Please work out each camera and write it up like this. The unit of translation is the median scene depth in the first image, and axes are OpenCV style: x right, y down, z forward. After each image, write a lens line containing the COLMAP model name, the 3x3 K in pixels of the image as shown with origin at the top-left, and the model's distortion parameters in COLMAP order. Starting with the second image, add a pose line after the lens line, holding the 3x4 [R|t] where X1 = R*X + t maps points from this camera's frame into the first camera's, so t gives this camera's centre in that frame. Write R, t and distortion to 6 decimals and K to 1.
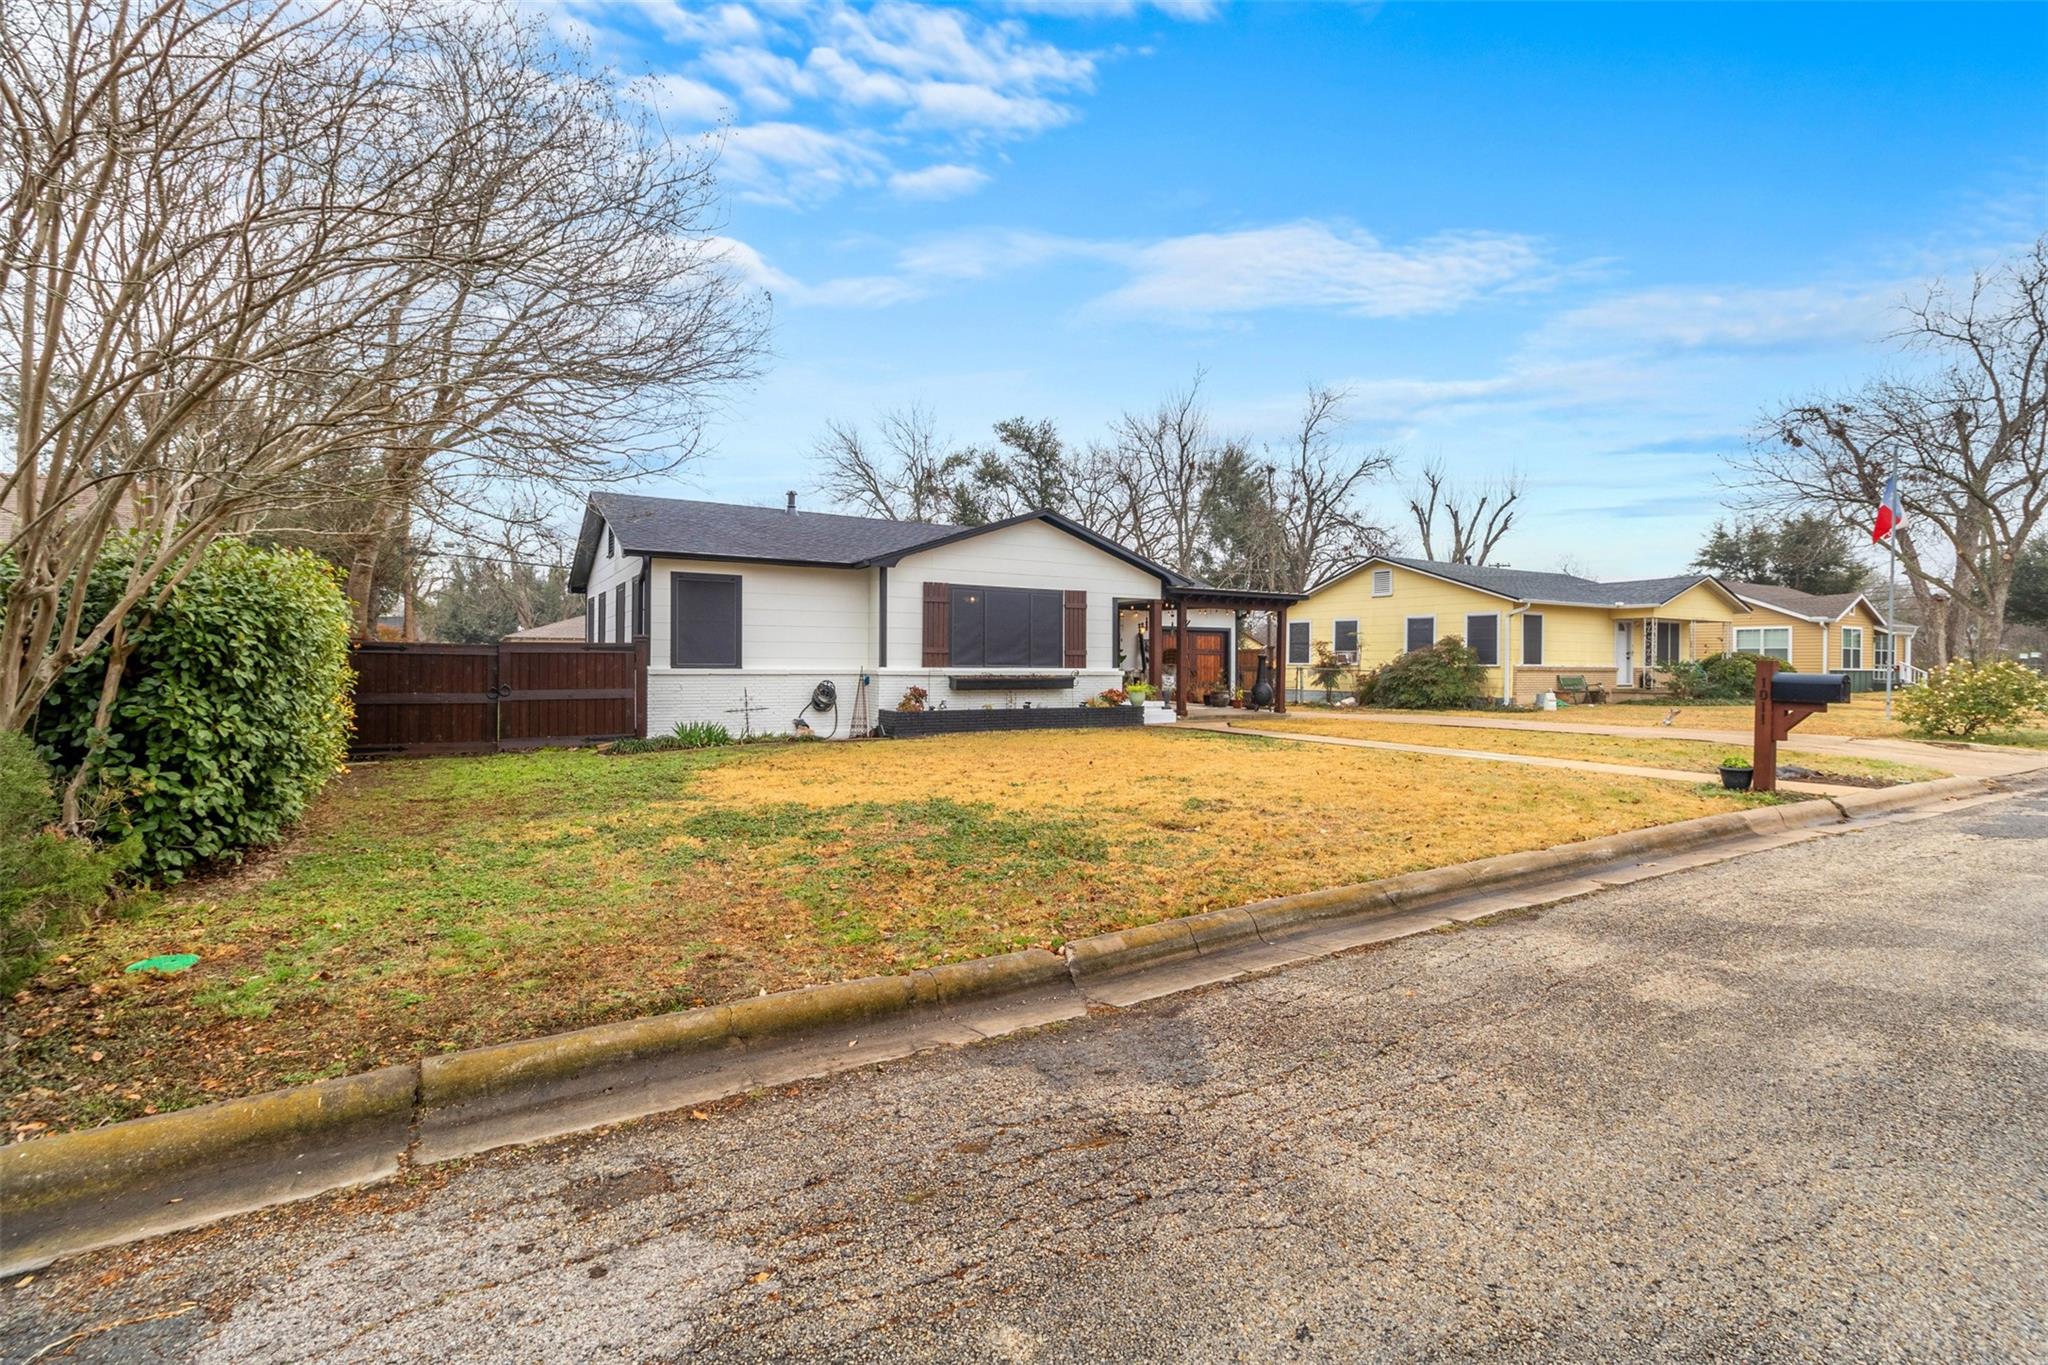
lens RADIAL K [[933.0, 0, 1030.8], [0, 933.0, 681.6], [0, 0, 1]] dist [0.006008, 0.000982]
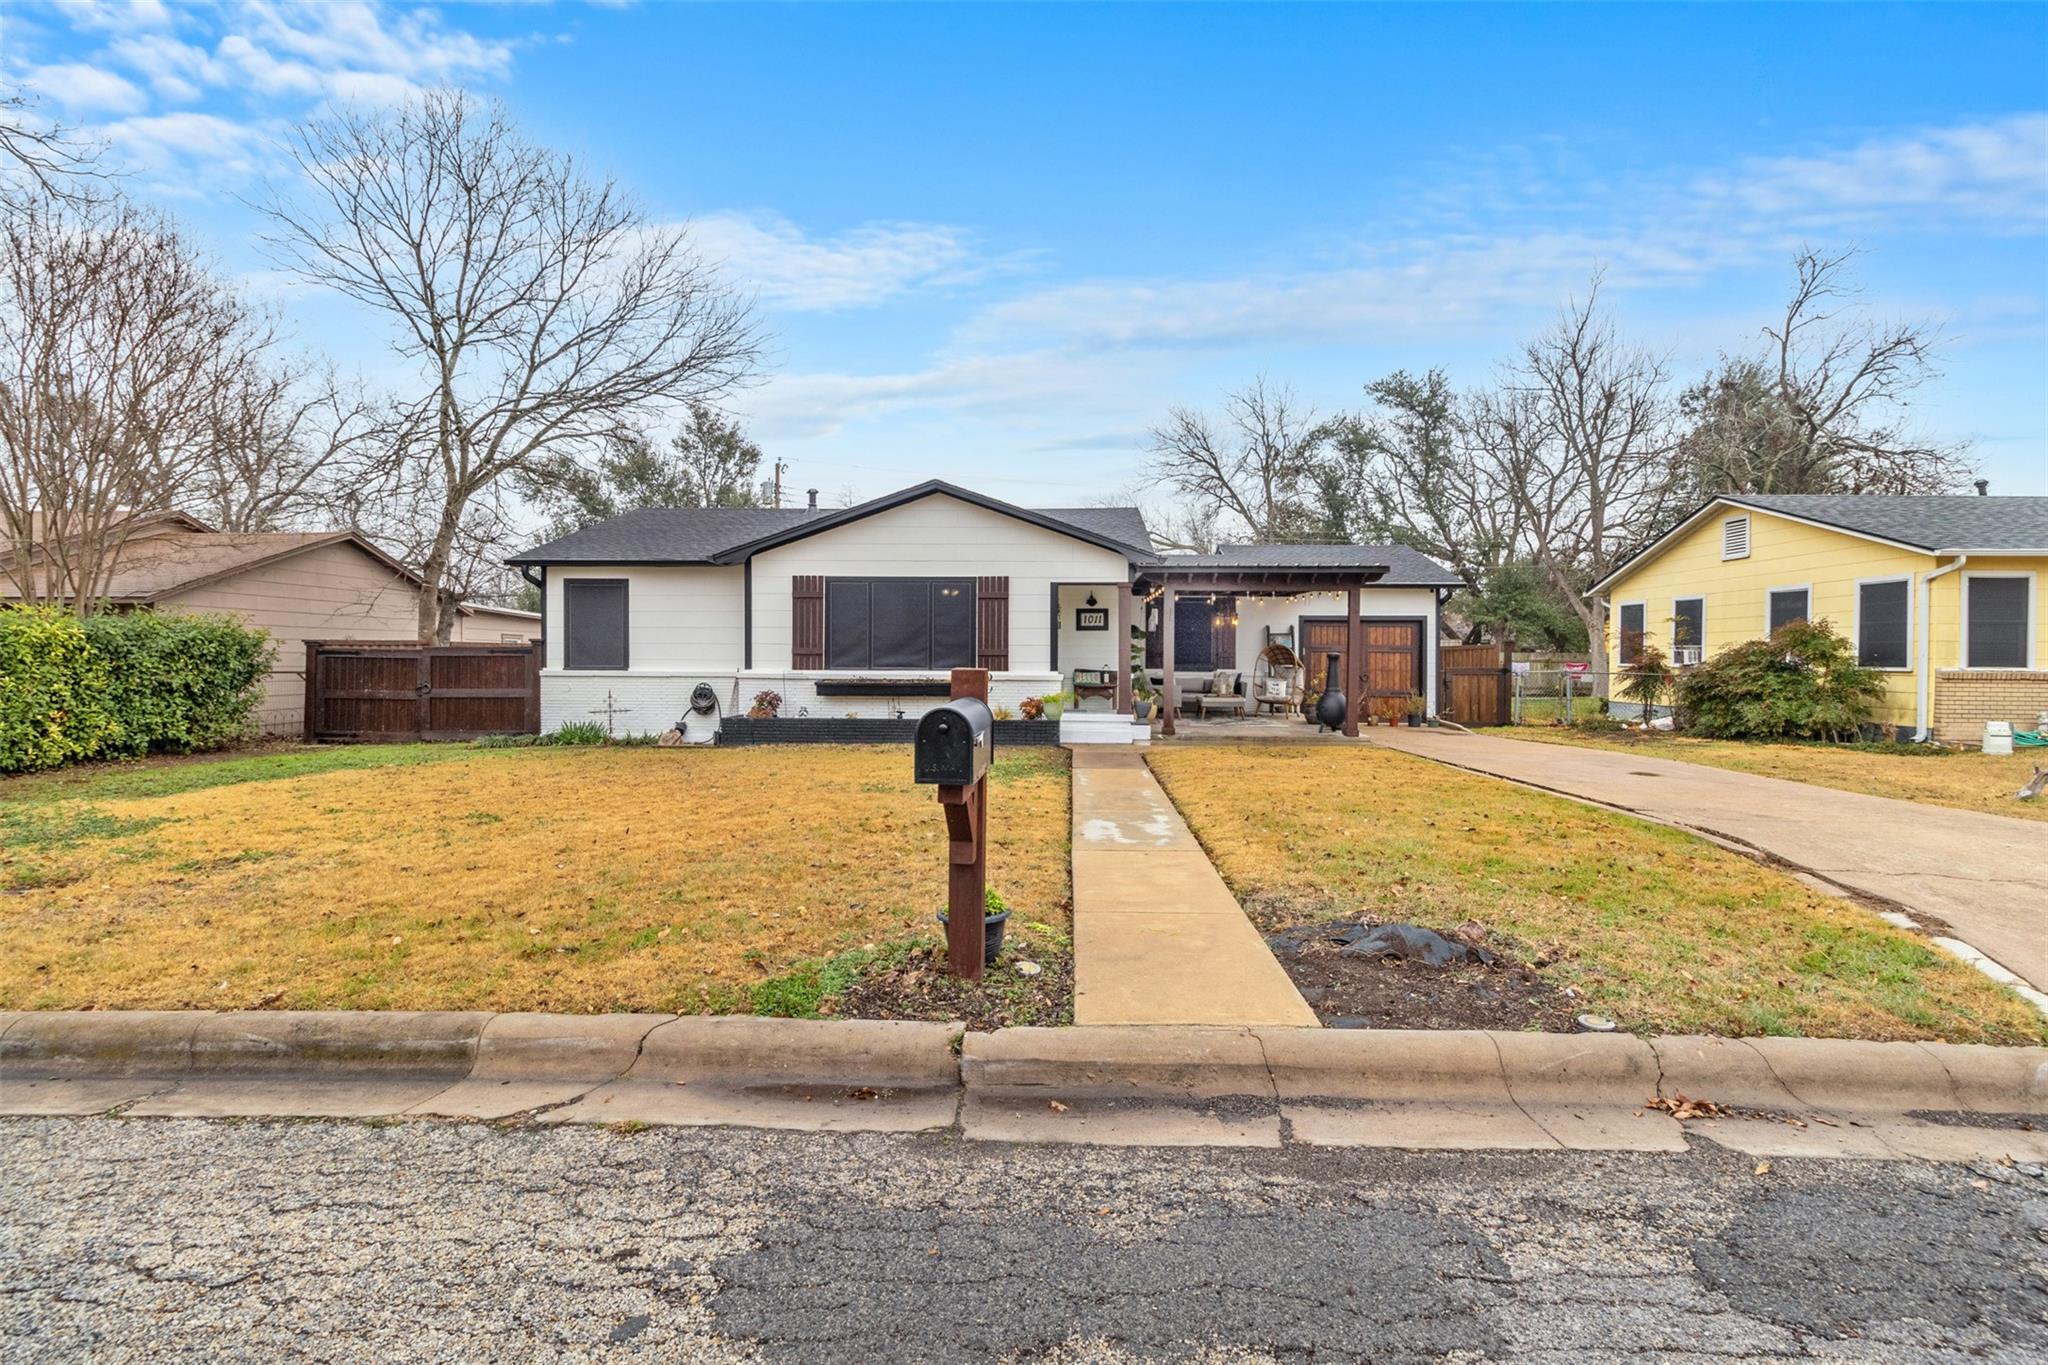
lens RADIAL K [[933.0, 0, 1032.6], [0, 933.0, 676.6], [0, 0, 1]] dist [0.006008, 0.000982]
pose [[0.837359, 0.009284, -0.546575, 0.523060], [-0.010976, 0.999940, 0.000169, -0.010180], [0.546543, 0.005858, 0.837410, 0.332373]]
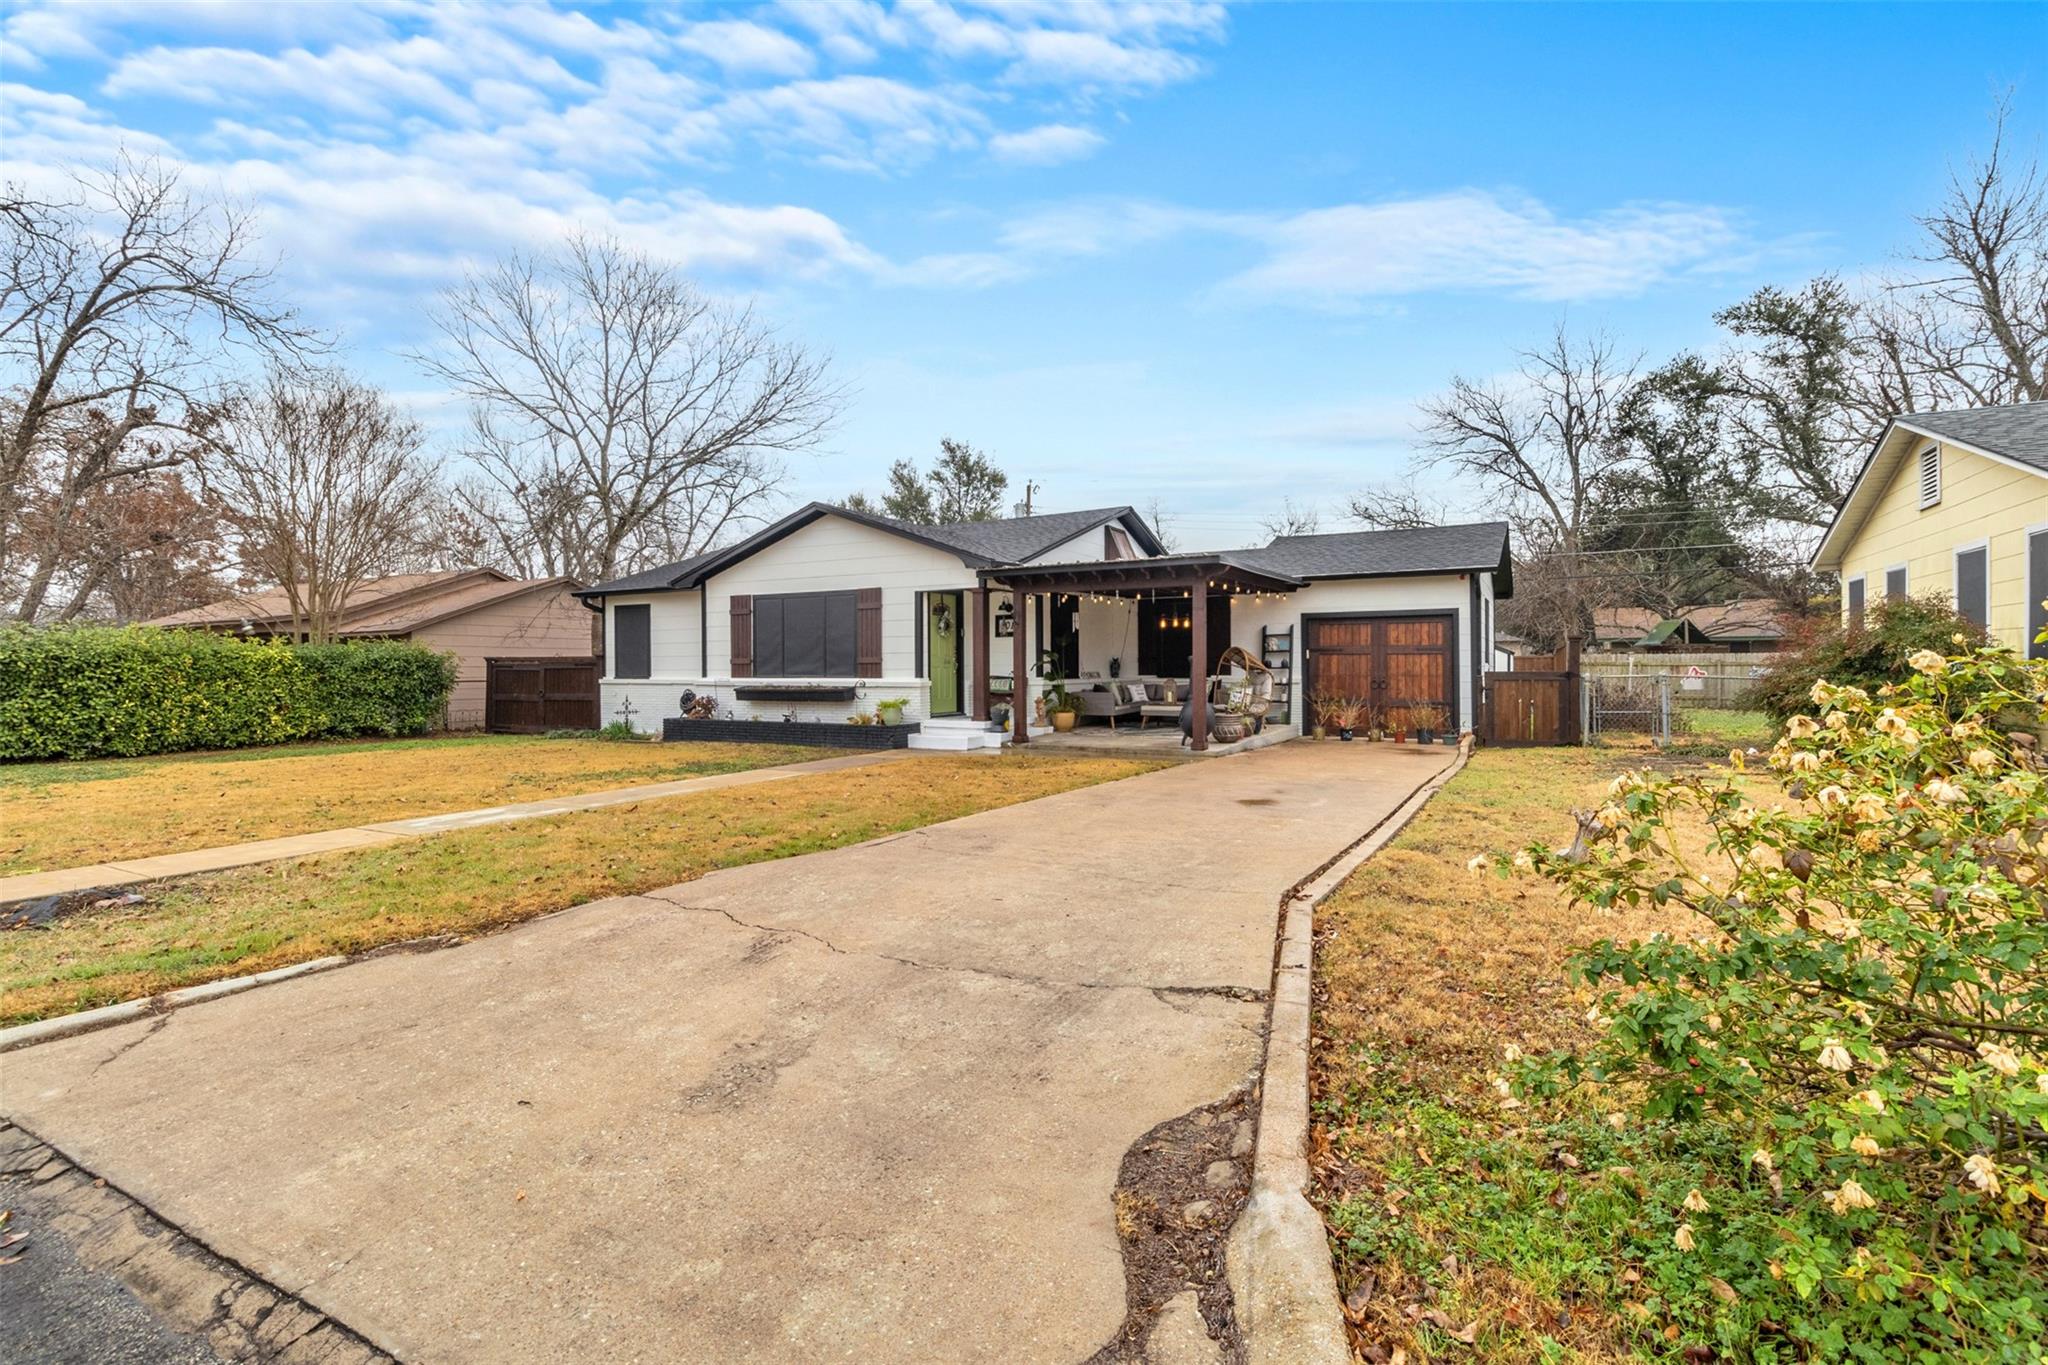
lens RADIAL K [[933.0, 0, 1034.8], [0, 933.0, 671.2], [0, 0, 1]] dist [0.006008, 0.000982]
pose [[0.509253, -0.003776, -0.860608, 0.866626], [-0.009421, 0.999906, -0.009962, -0.013547], [0.860565, 0.013181, 0.509170, 0.689282]]
